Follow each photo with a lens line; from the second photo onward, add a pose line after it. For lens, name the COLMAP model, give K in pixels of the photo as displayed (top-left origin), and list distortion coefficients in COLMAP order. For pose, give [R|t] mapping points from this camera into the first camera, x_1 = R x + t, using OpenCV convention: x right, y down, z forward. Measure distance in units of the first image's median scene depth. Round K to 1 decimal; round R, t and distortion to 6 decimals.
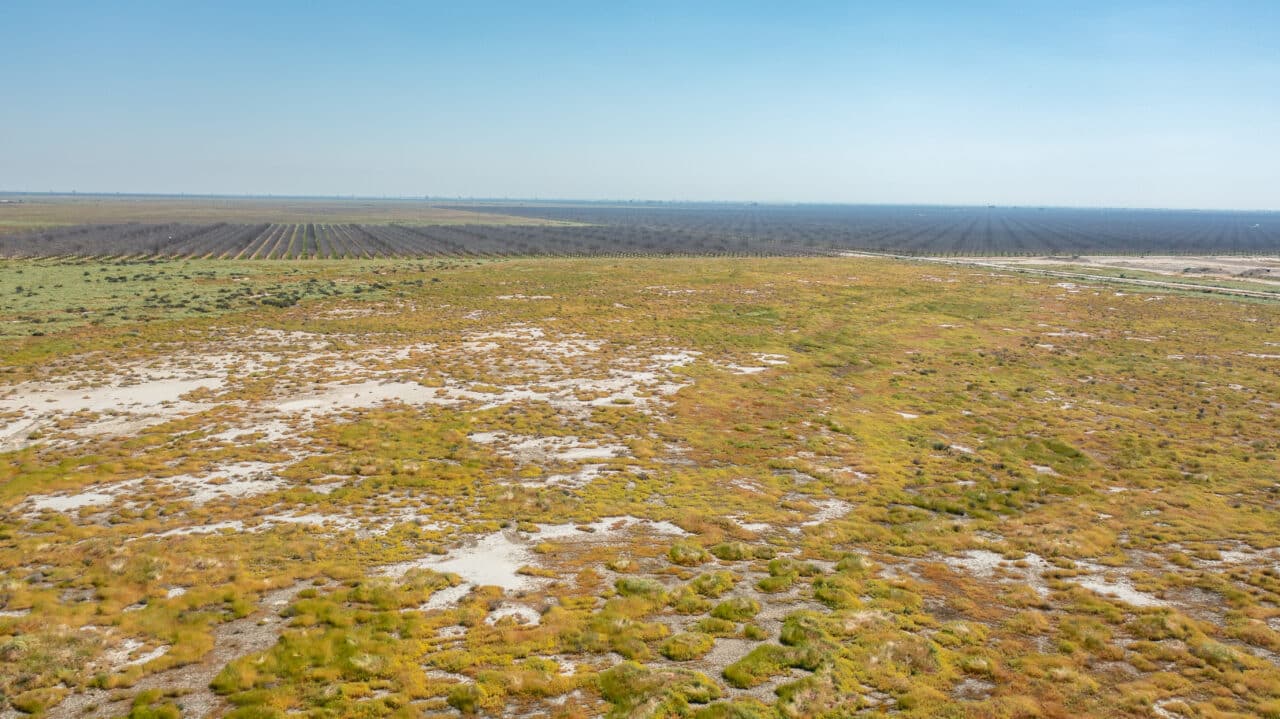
lens RADIAL K [[1039.5, 0, 639.5], [0, 1039.5, 358.2], [0, 0, 1]] dist [-0.014388, -0.004456]
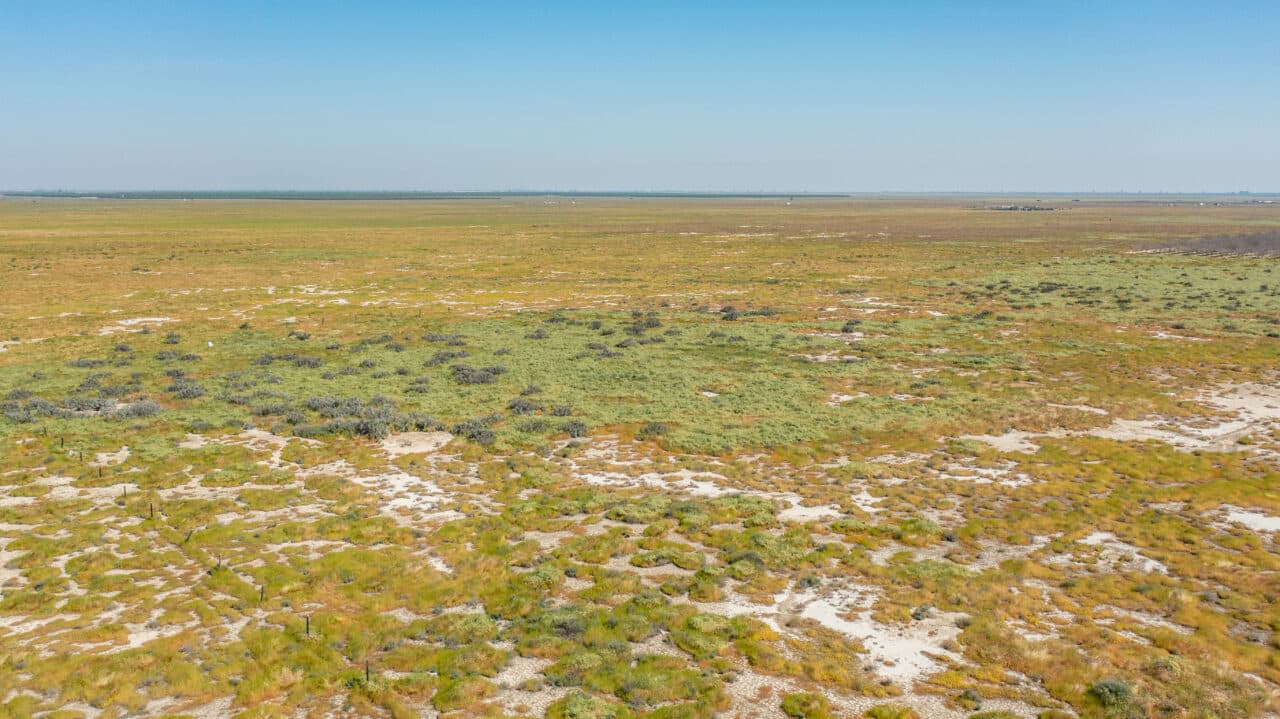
lens RADIAL K [[1039.5, 0, 639.4], [0, 1039.5, 357.8], [0, 0, 1]] dist [-0.014388, -0.004456]
pose [[0.462669, 0.131101, -0.876784, -0.044763], [-0.134454, 0.987941, 0.076772, 0.004694], [0.876276, 0.082367, 0.474717, 0.102907]]
